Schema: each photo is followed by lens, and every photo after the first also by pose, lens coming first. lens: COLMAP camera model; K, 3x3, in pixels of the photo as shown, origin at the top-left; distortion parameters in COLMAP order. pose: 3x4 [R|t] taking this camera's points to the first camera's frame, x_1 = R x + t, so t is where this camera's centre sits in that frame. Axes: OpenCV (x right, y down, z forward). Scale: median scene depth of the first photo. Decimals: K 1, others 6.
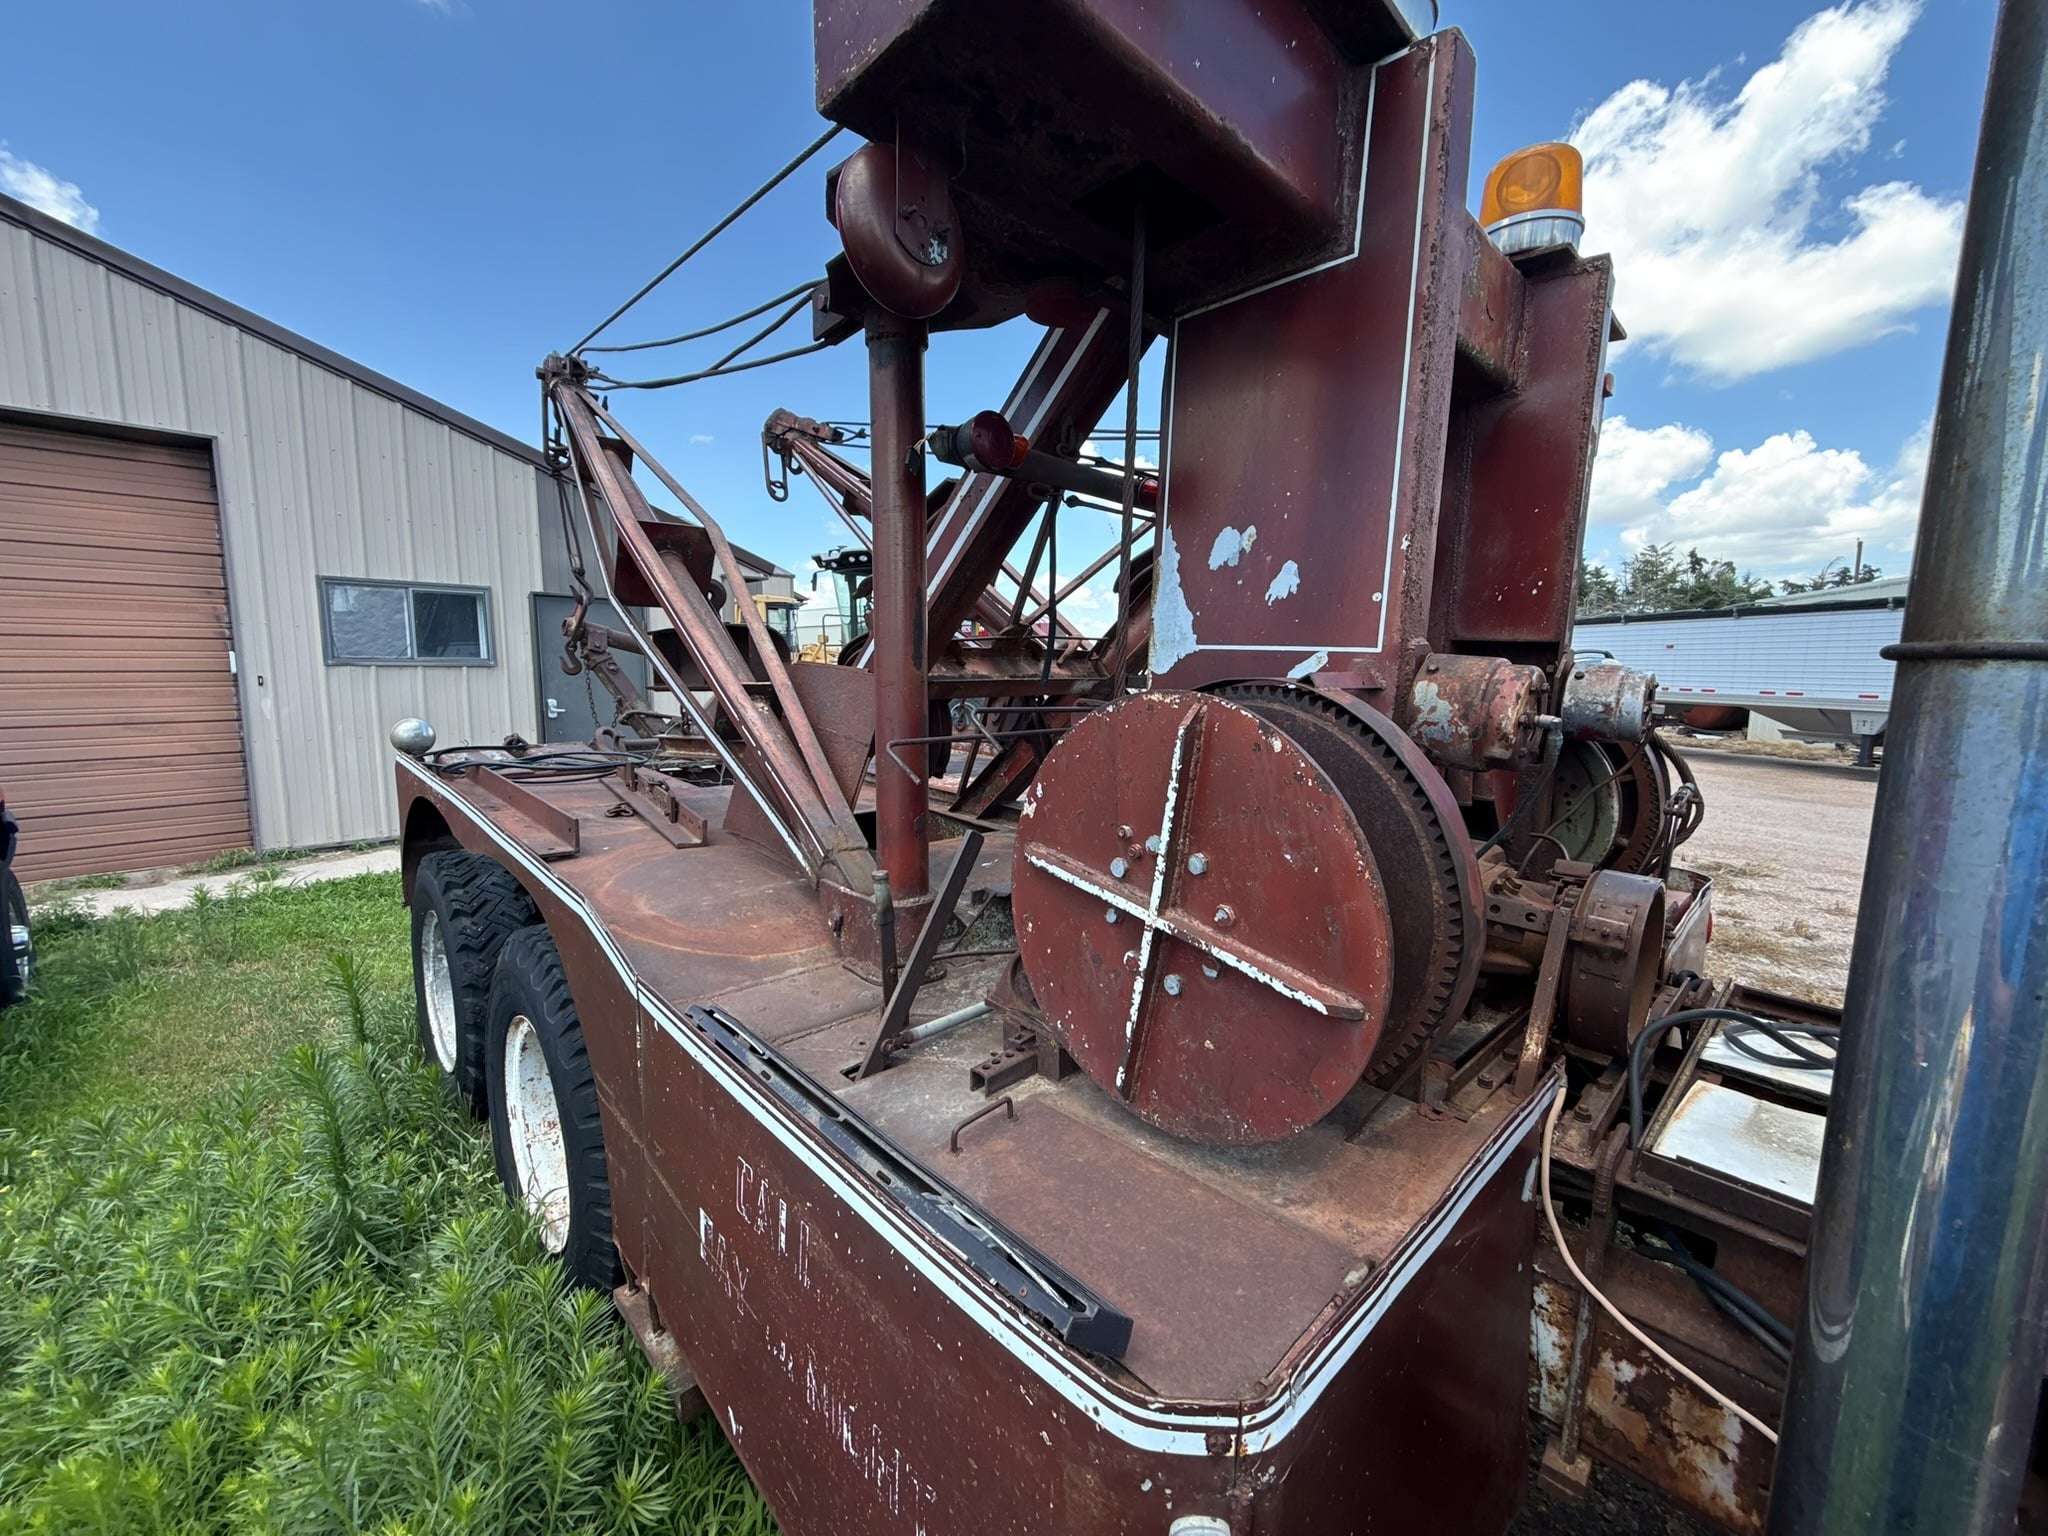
lens RADIAL K [[828.5, 0, 1020.8], [0, 828.5, 772.7], [0, 0, 1]] dist [0.003981, -0.000181]
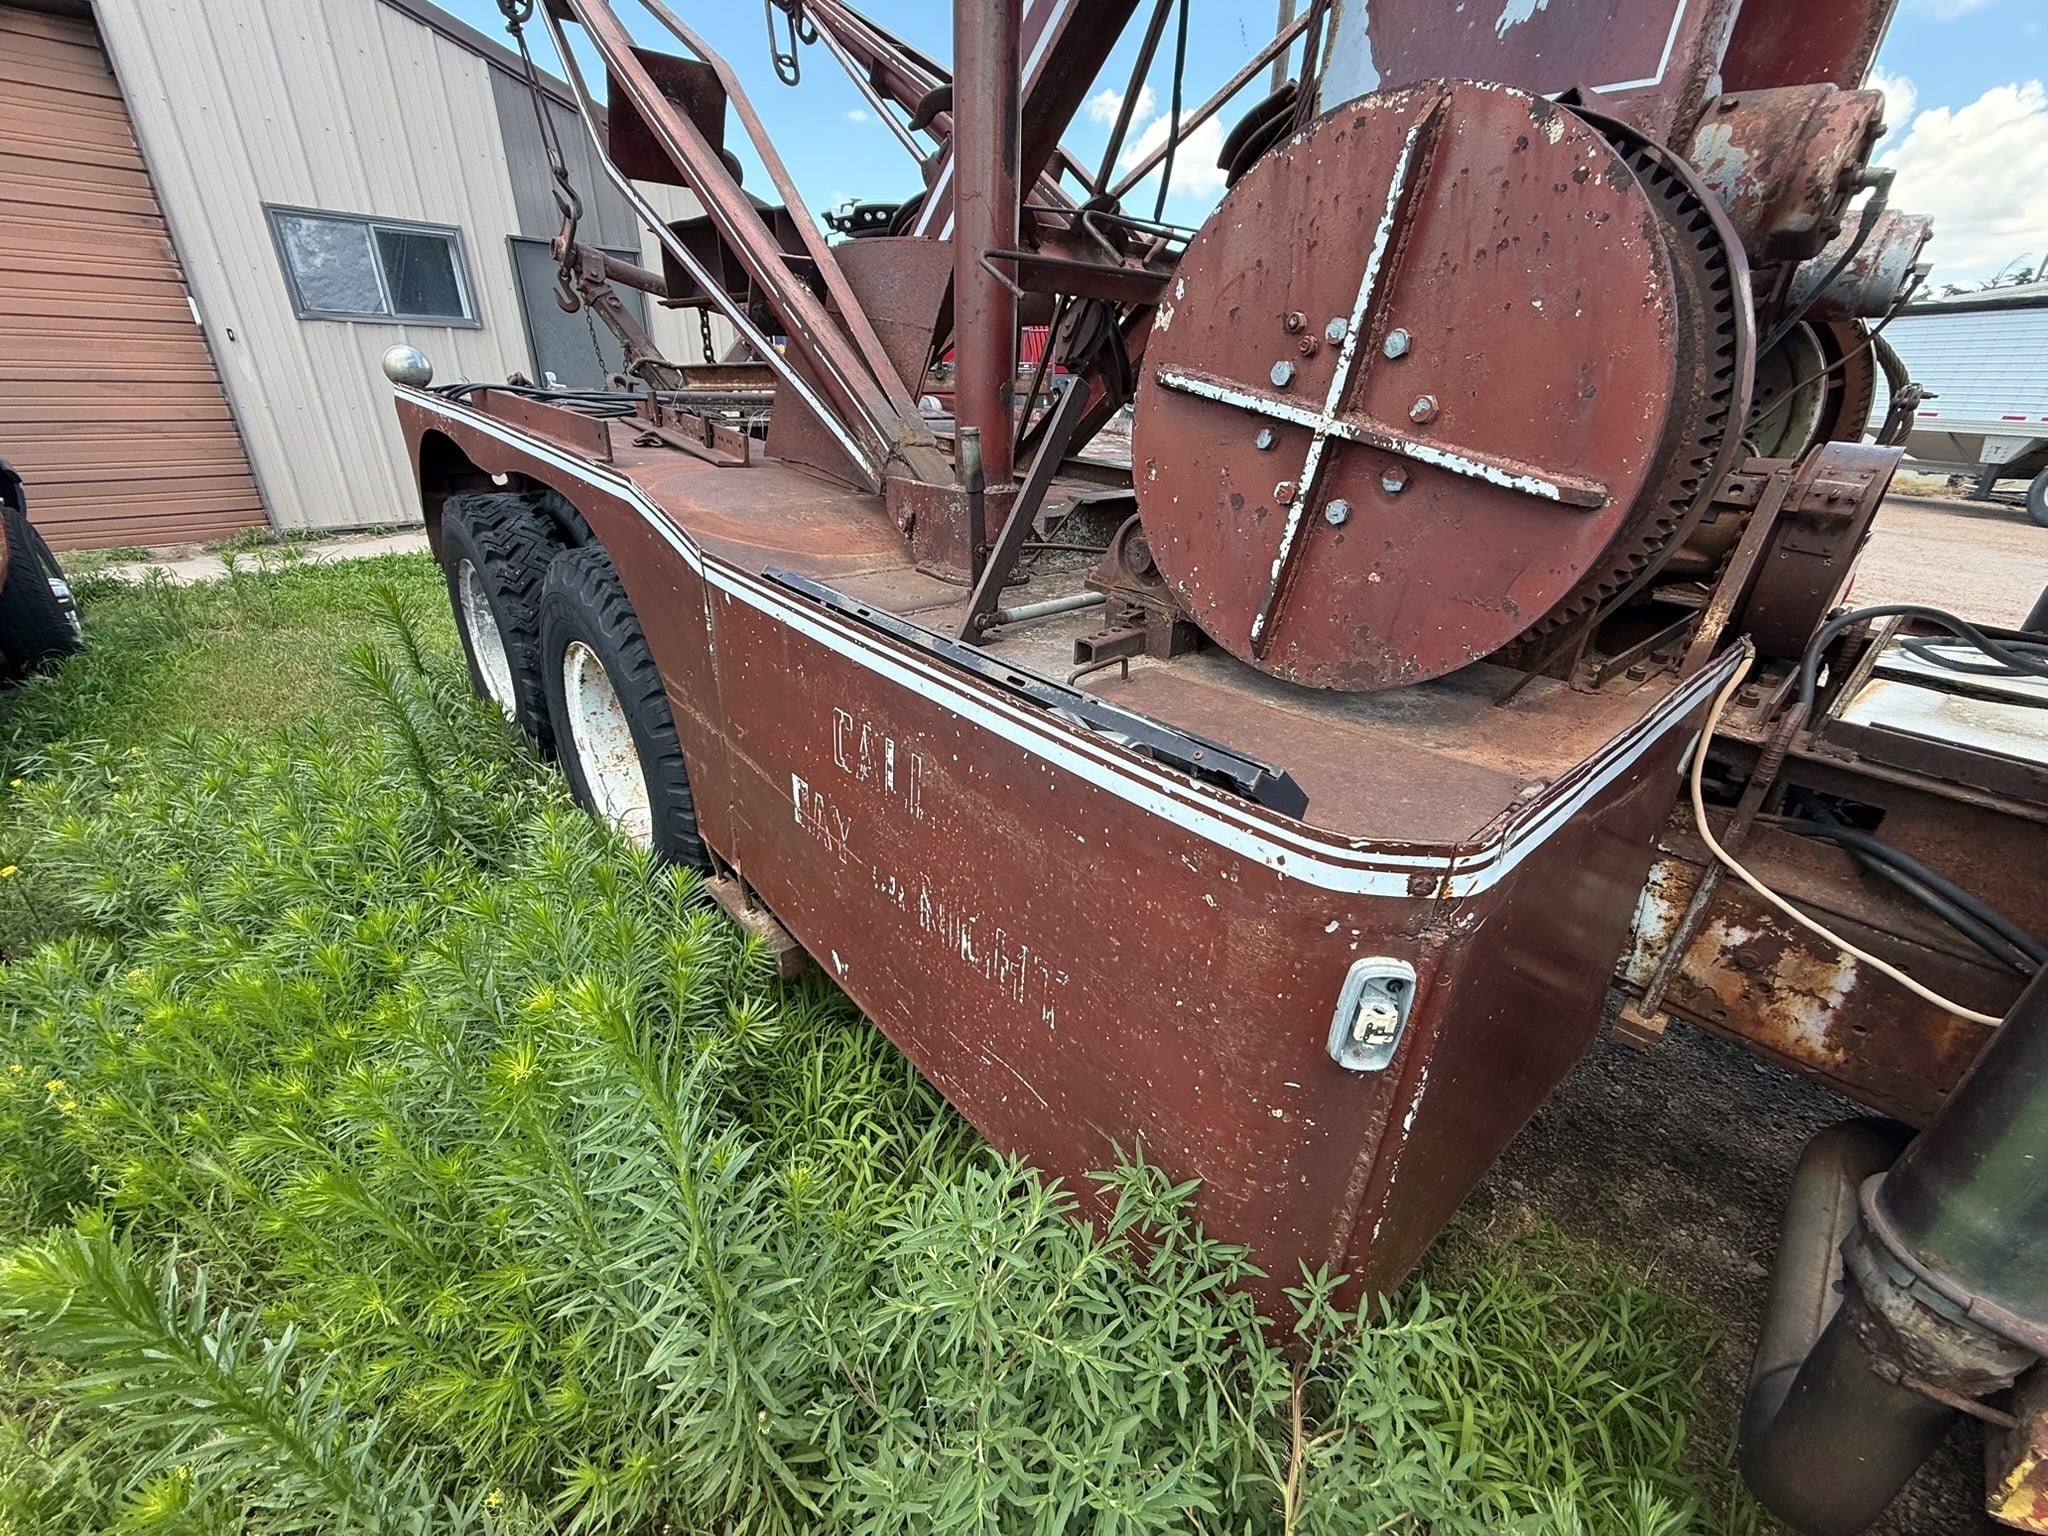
lens RADIAL K [[828.5, 0, 1020.8], [0, 828.5, 772.7], [0, 0, 1]] dist [0.003981, -0.000181]
pose [[0.999255, 0.032213, -0.021250, -0.086265], [-0.024012, 0.950073, 0.311103, 0.189636], [0.030211, -0.310361, 0.950139, 0.070998]]
